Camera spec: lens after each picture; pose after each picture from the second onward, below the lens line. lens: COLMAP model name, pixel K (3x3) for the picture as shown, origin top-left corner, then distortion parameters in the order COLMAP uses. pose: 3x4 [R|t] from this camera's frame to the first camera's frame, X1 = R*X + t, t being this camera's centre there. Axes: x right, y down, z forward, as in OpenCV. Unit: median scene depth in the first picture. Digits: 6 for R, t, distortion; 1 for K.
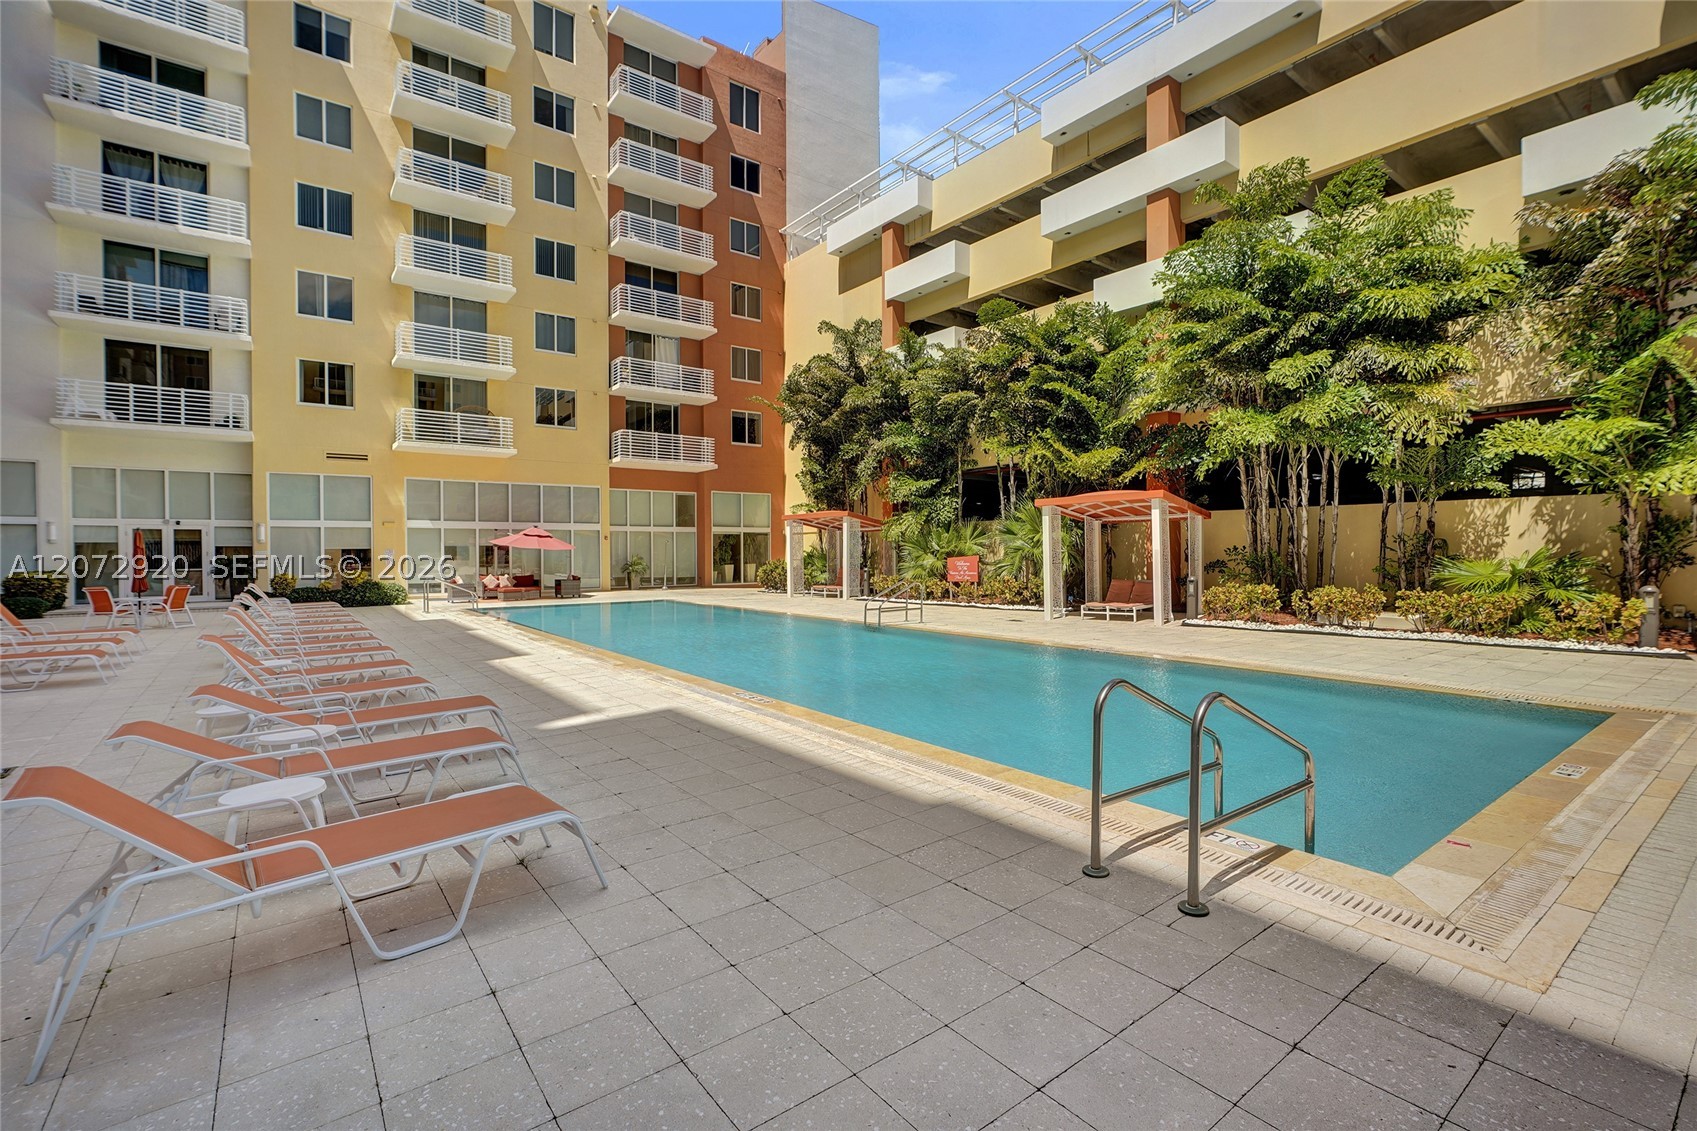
lens RADIAL K [[753.0, 0, 864.3], [0, 753.0, 561.4], [0, 0, 1]] dist [-0.009691, 0.004276]
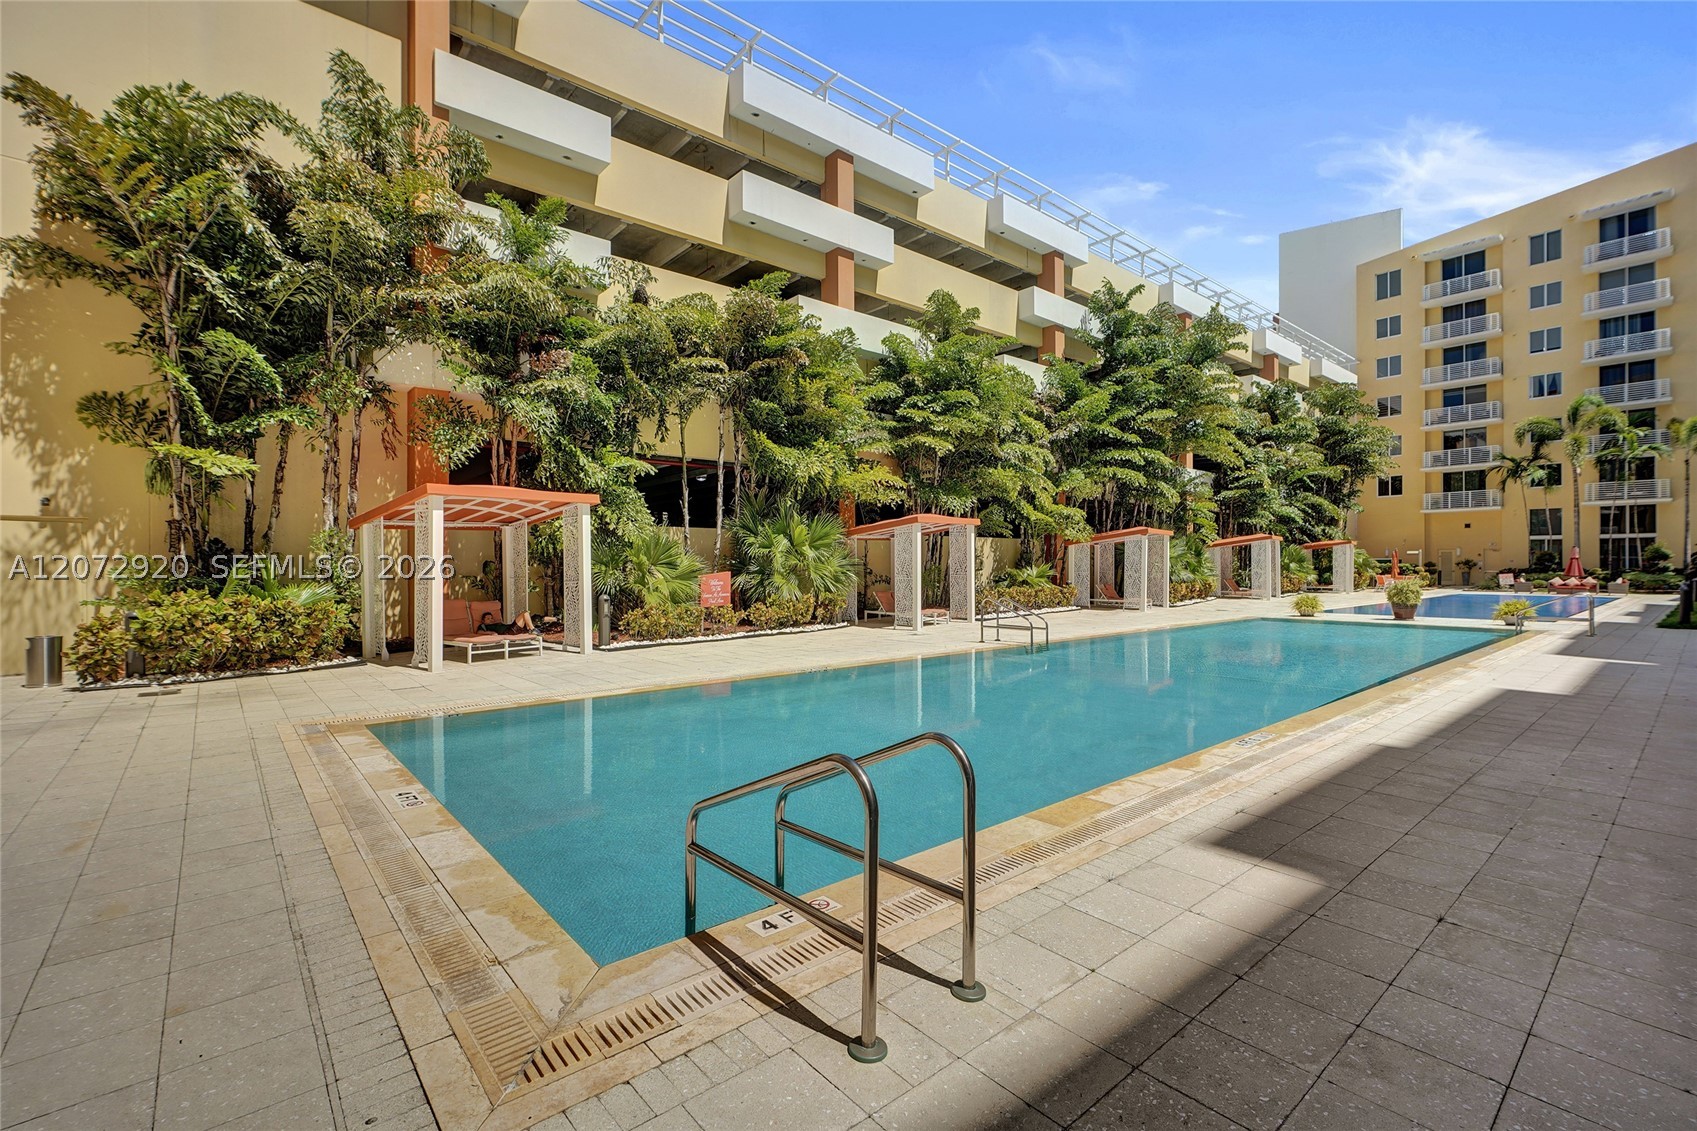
lens RADIAL K [[753.0, 0, 847.7], [0, 753.0, 563.1], [0, 0, 1]] dist [-0.009691, 0.004276]
pose [[-0.044916, 0.006616, 0.998969, -0.909592], [0.021721, 0.999748, -0.005645, -0.014980], [-0.998755, 0.021445, -0.045049, 1.291044]]
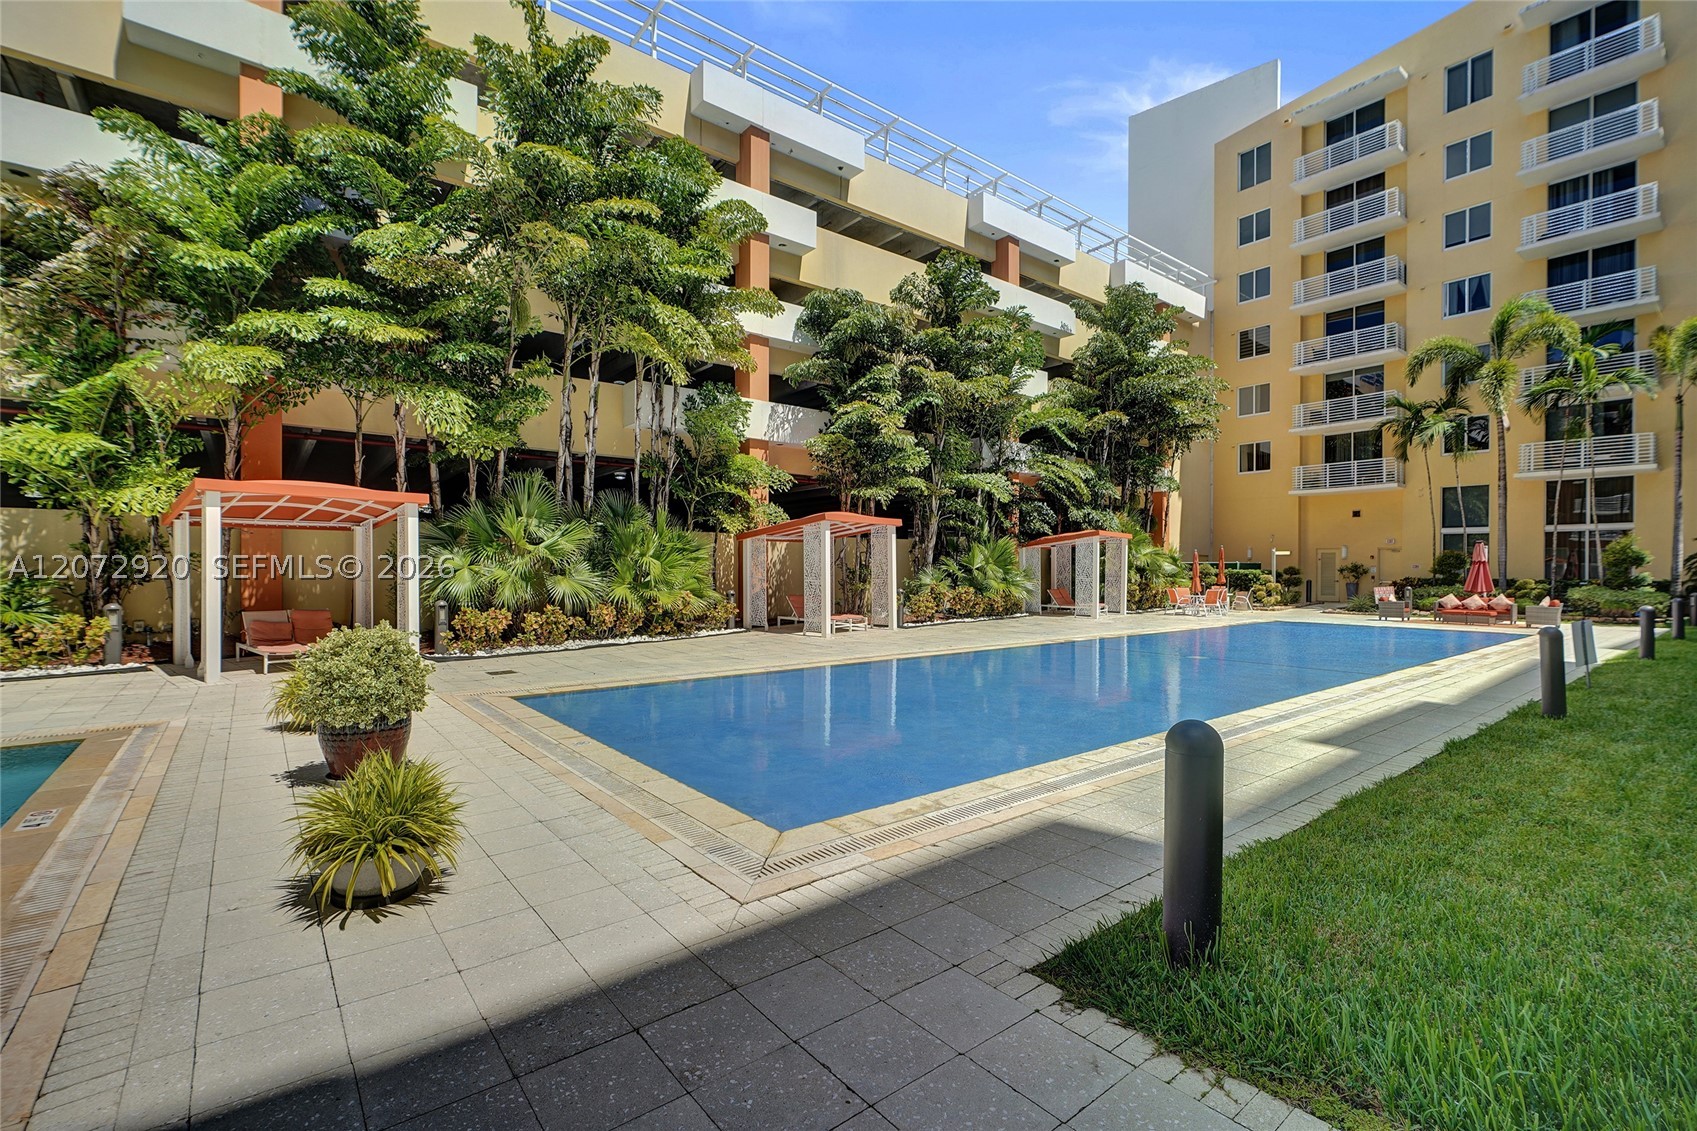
lens RADIAL K [[753.0, 0, 836.8], [0, 753.0, 568.1], [0, 0, 1]] dist [-0.009691, 0.004276]
pose [[-0.010794, 0.000186, 0.999942, 0.022050], [0.015112, 0.999886, -0.000023, -0.000781], [-0.999828, 0.015110, -0.010795, 0.028596]]
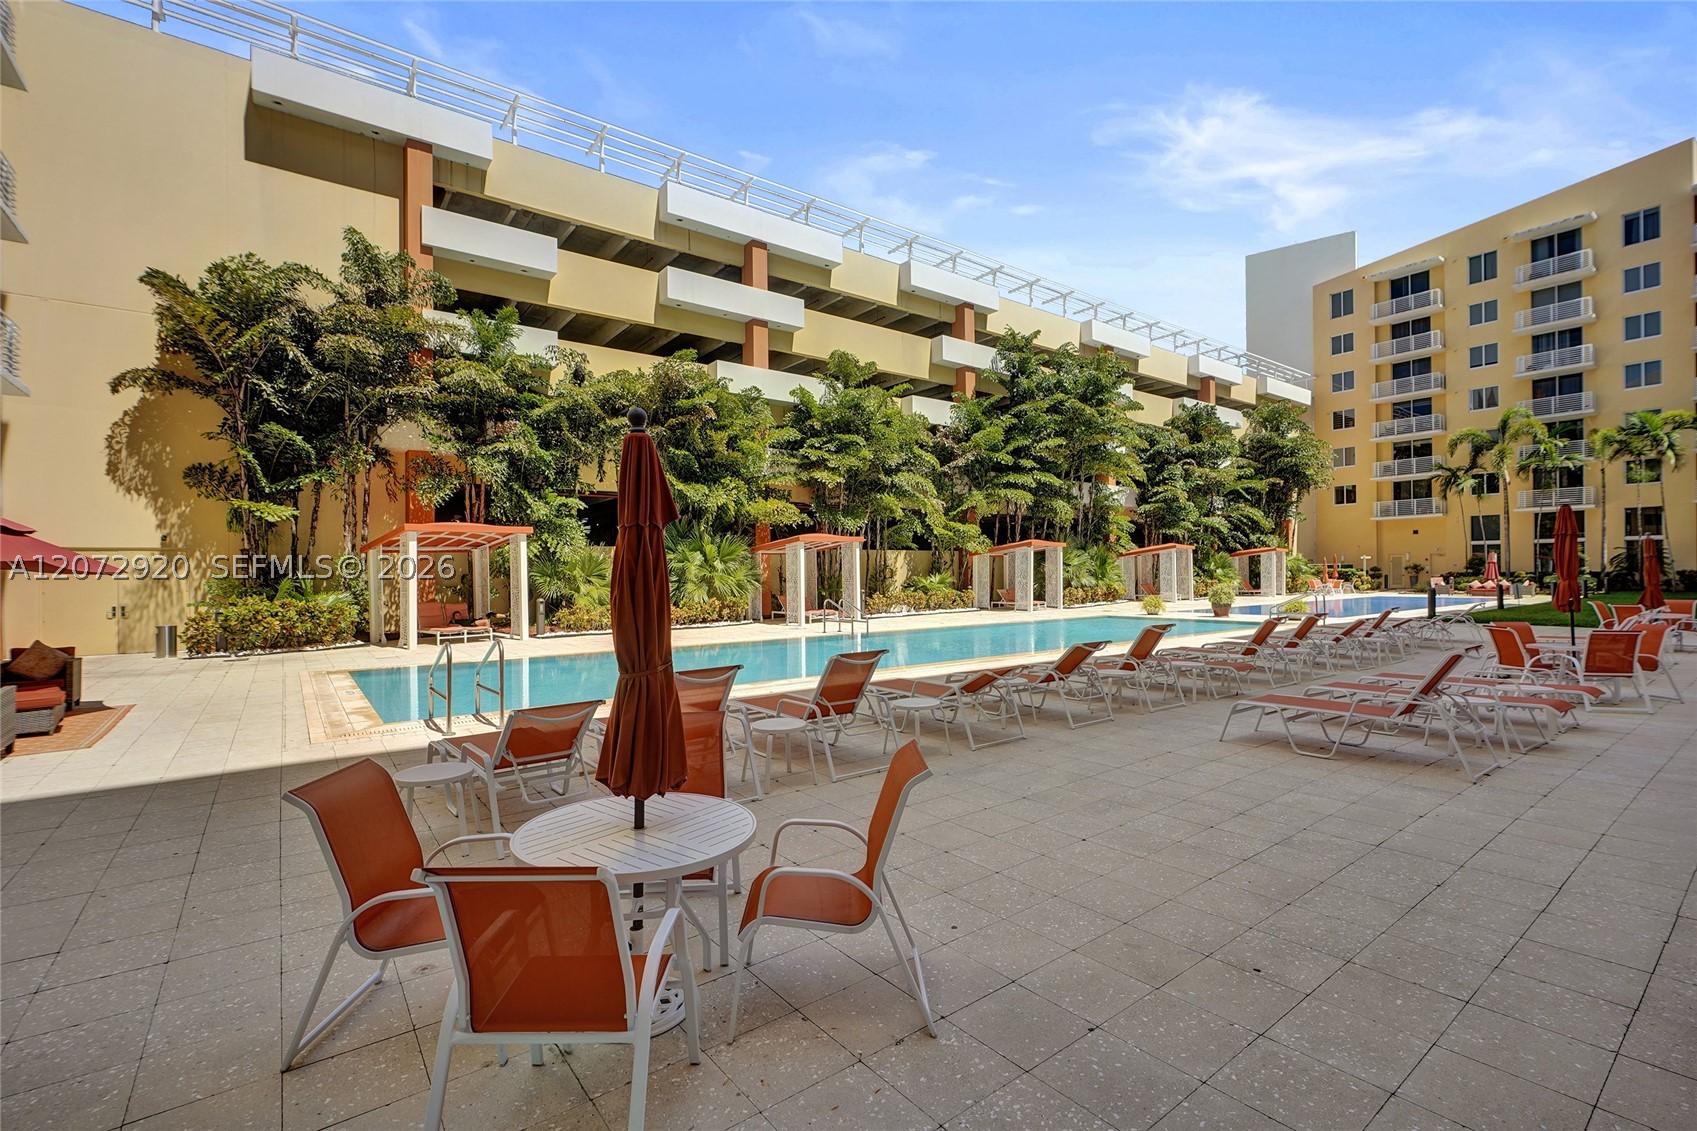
lens RADIAL K [[753.0, 0, 844.4], [0, 753.0, 570.2], [0, 0, 1]] dist [-0.009691, 0.004276]
pose [[0.015611, 0.007469, 0.999850, -1.234216], [0.028858, 0.999552, -0.007917, -0.010878], [-0.999462, 0.028978, 0.015388, 1.019340]]
